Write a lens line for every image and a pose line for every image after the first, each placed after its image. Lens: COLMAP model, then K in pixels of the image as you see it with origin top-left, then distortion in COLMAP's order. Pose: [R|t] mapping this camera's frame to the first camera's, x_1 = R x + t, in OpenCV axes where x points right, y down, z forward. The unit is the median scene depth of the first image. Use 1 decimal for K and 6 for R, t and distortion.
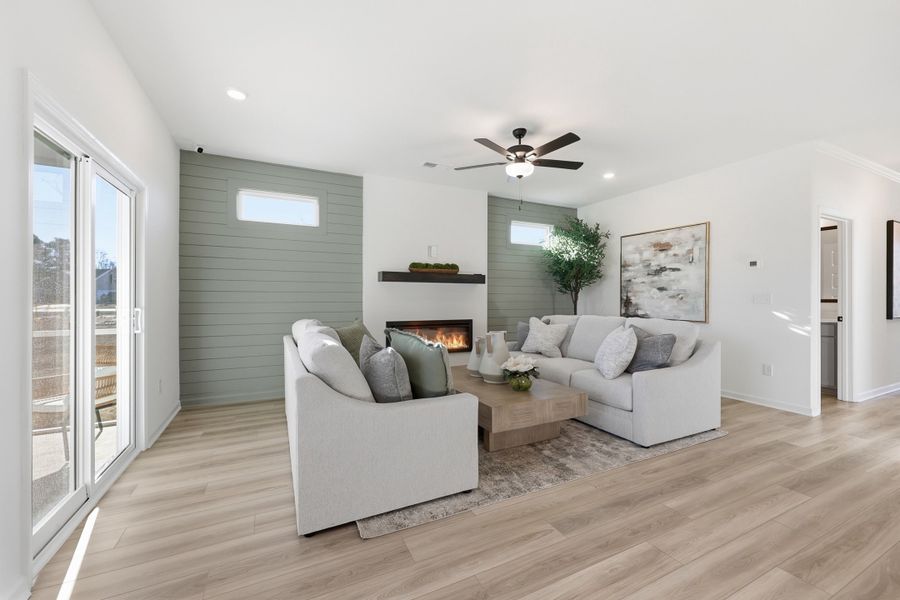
lens RADIAL K [[366.8, 0, 456.5], [0, 366.8, 297.8], [0, 0, 1]] dist [-0.003001, -0.000093]
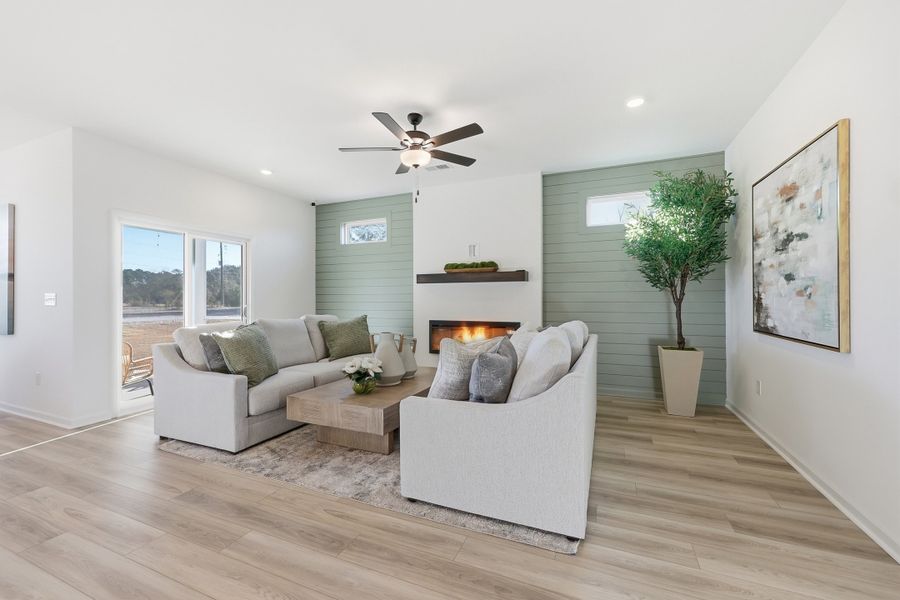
lens RADIAL K [[366.8, 0, 456.5], [0, 366.8, 297.8], [0, 0, 1]] dist [-0.003001, -0.000093]
pose [[0.651784, -0.006280, -0.758379, 0.678864], [0.007420, 0.999971, -0.001903, 0.001383], [0.758368, -0.004387, 0.651811, 0.348172]]
